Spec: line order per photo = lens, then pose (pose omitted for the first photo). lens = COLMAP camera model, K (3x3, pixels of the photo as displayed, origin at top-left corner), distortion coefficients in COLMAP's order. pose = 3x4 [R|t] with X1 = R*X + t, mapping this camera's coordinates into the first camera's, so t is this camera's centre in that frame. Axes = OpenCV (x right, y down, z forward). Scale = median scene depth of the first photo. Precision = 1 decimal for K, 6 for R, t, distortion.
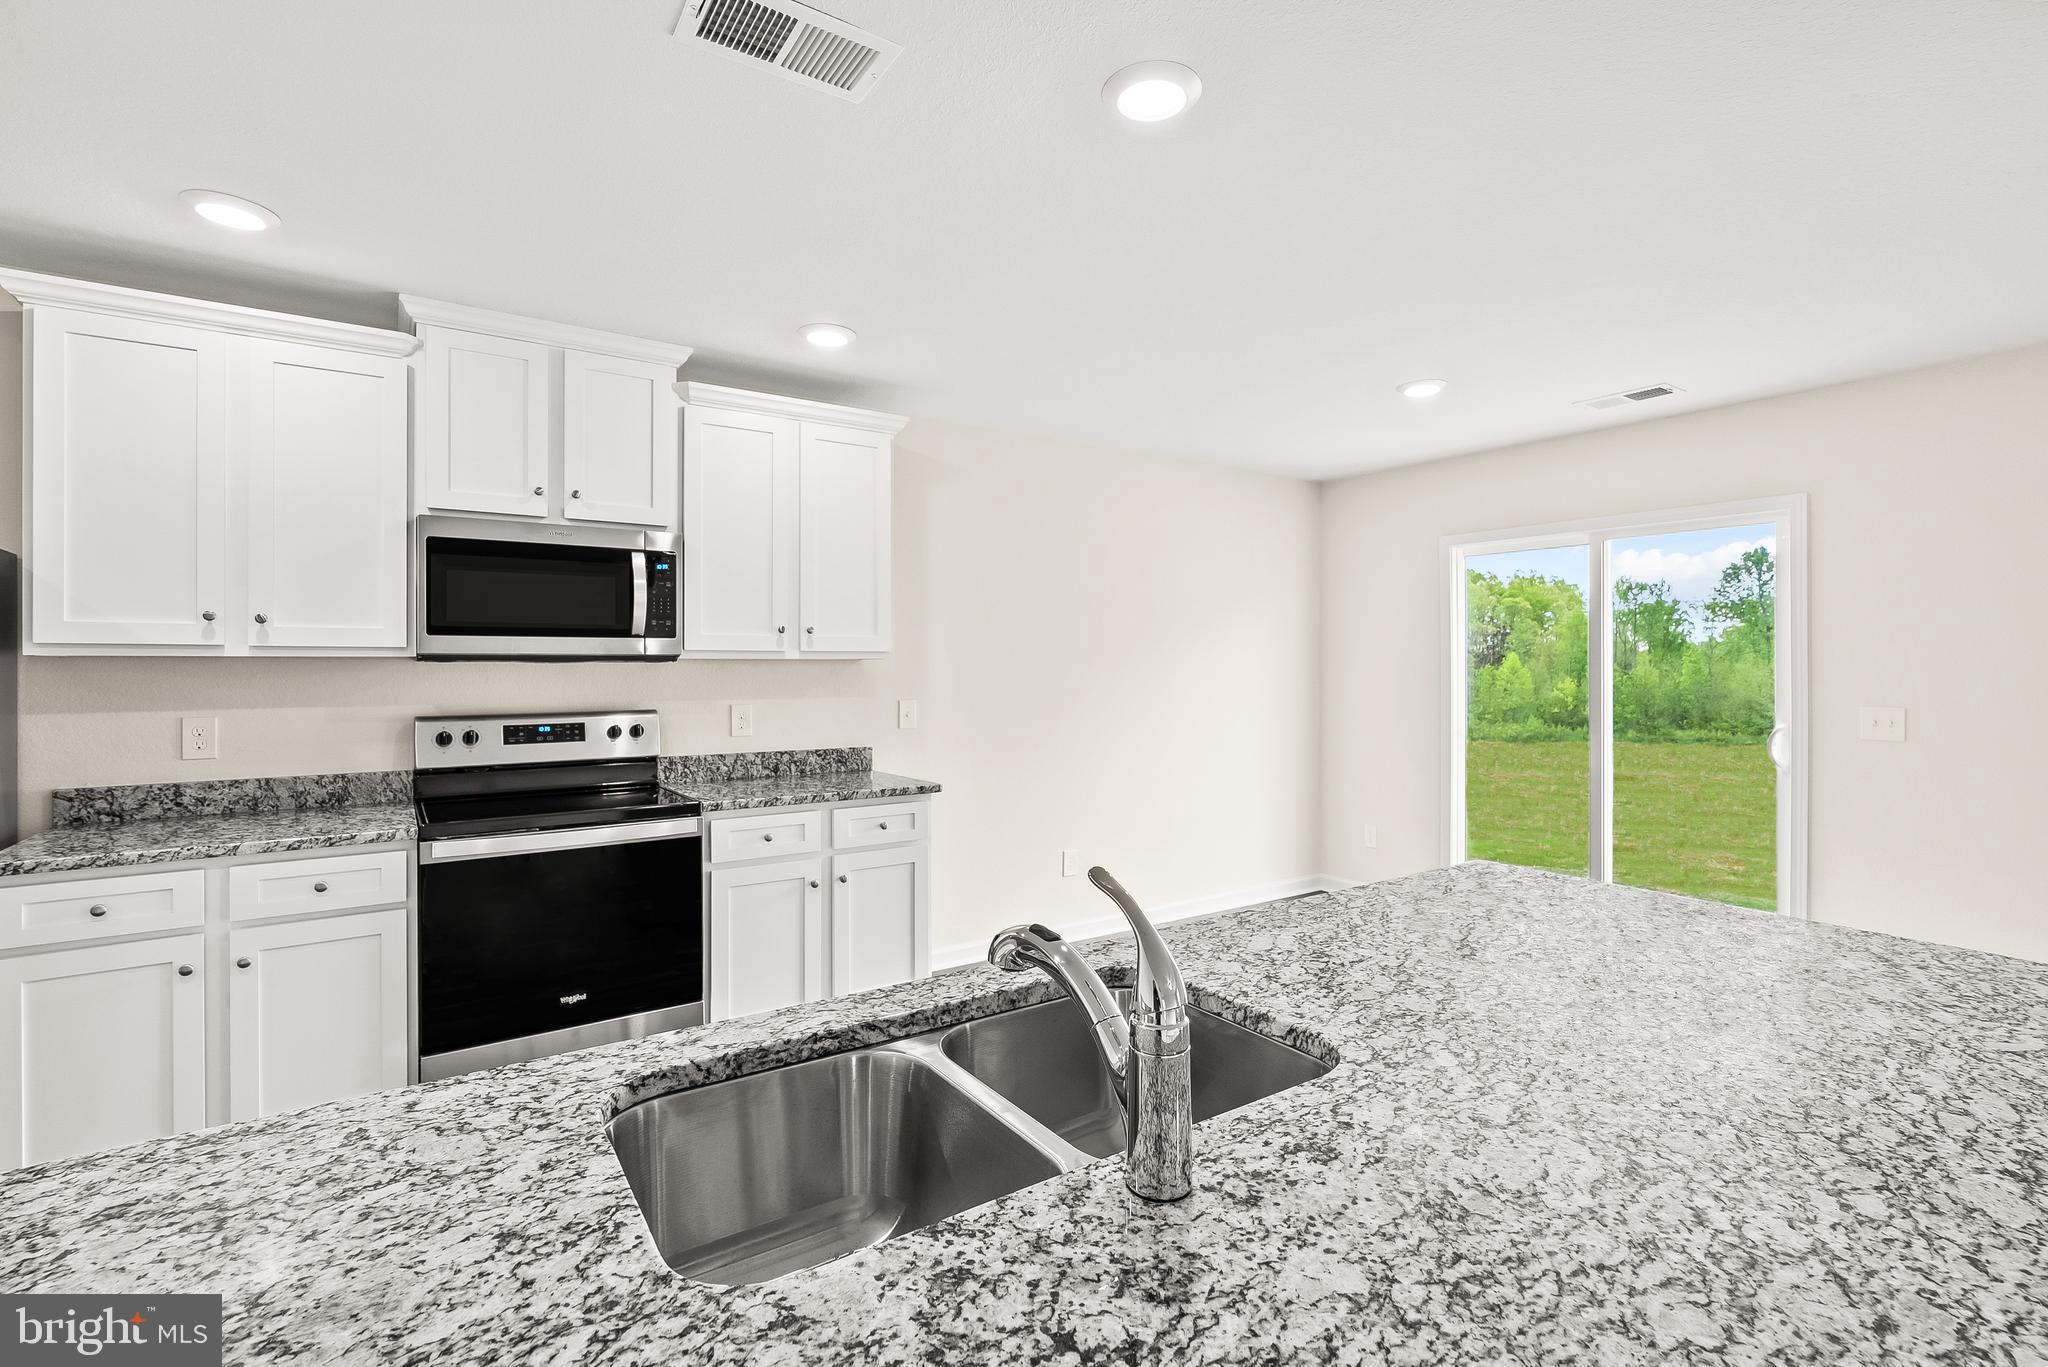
lens RADIAL K [[936.3, 0, 1018.0], [0, 936.3, 669.8], [0, 0, 1]] dist [-0.003270, 0.000494]
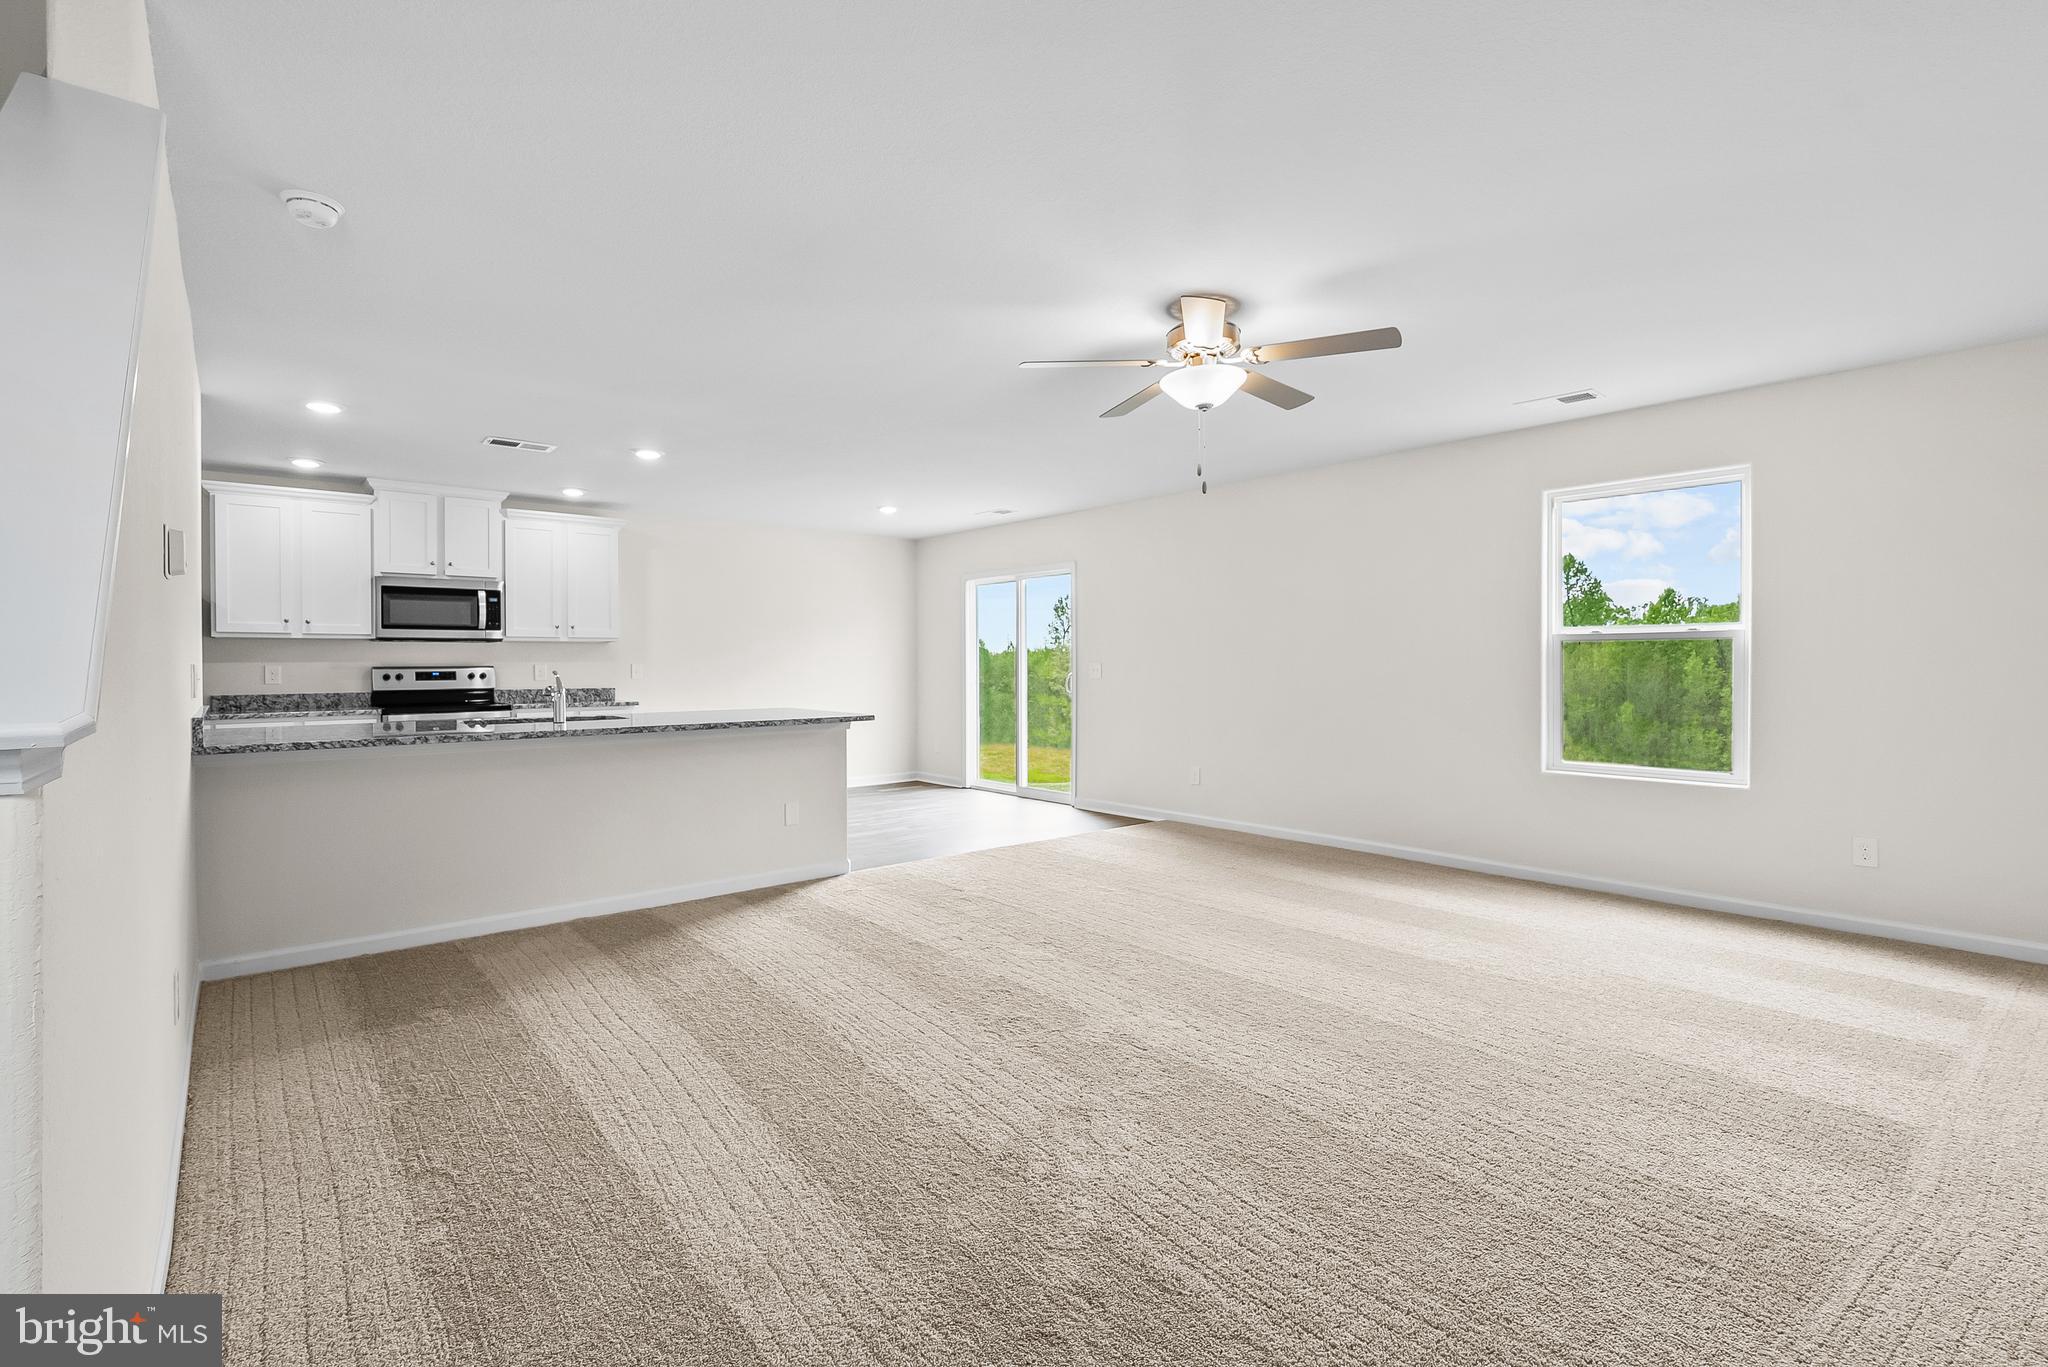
lens RADIAL K [[936.3, 0, 1032.0], [0, 936.3, 673.4], [0, 0, 1]] dist [-0.003270, 0.000494]
pose [[0.994690, -0.004682, 0.102807, 0.640441], [0.004302, 0.999983, 0.003918, 0.062793], [-0.102823, -0.003455, 0.994694, -1.288046]]
